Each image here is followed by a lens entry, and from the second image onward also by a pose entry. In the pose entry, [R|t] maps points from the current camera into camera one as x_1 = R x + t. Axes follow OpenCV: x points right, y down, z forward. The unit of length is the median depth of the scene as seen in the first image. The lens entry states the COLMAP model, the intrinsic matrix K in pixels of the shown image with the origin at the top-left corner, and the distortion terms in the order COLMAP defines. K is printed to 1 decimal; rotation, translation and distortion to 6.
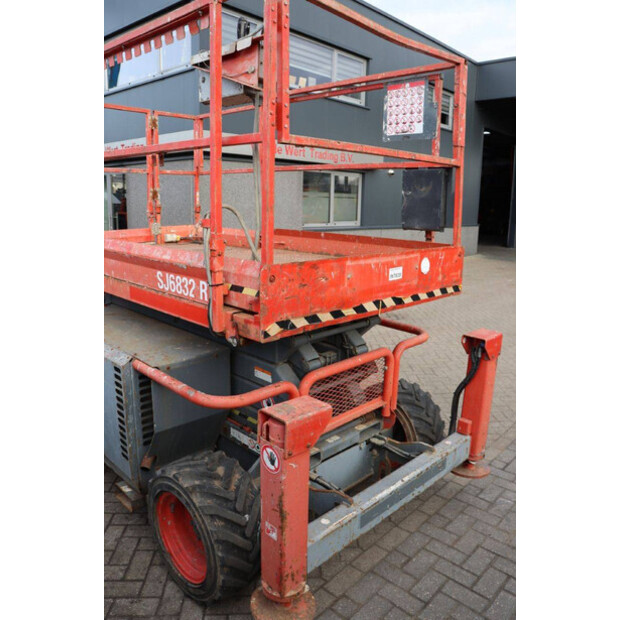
lens RADIAL K [[486.8, 0, 311.6], [0, 486.8, 309.0], [0, 0, 1]] dist [-0.081089, 0.010728]
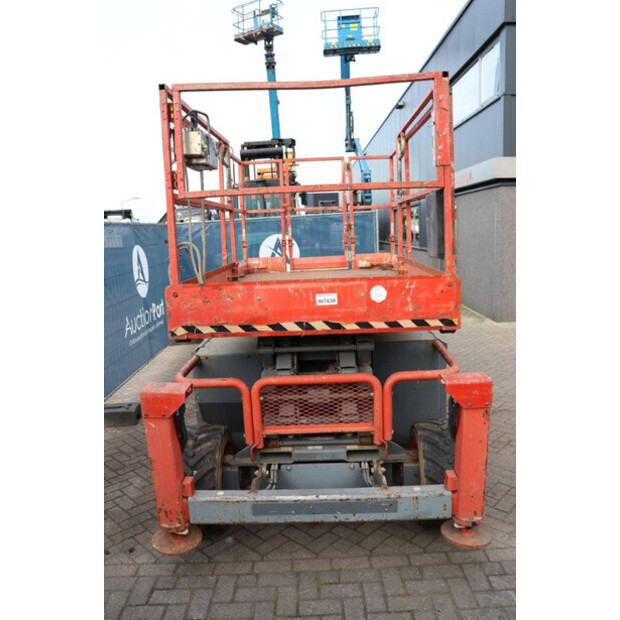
lens RADIAL K [[486.8, 0, 309.5], [0, 486.8, 309.3], [0, 0, 1]] dist [-0.081089, 0.010728]
pose [[0.693307, 0.069782, -0.717256, 0.908139], [-0.106262, 0.994320, -0.005977, -0.040332], [0.712765, 0.080360, 0.696784, 0.228123]]
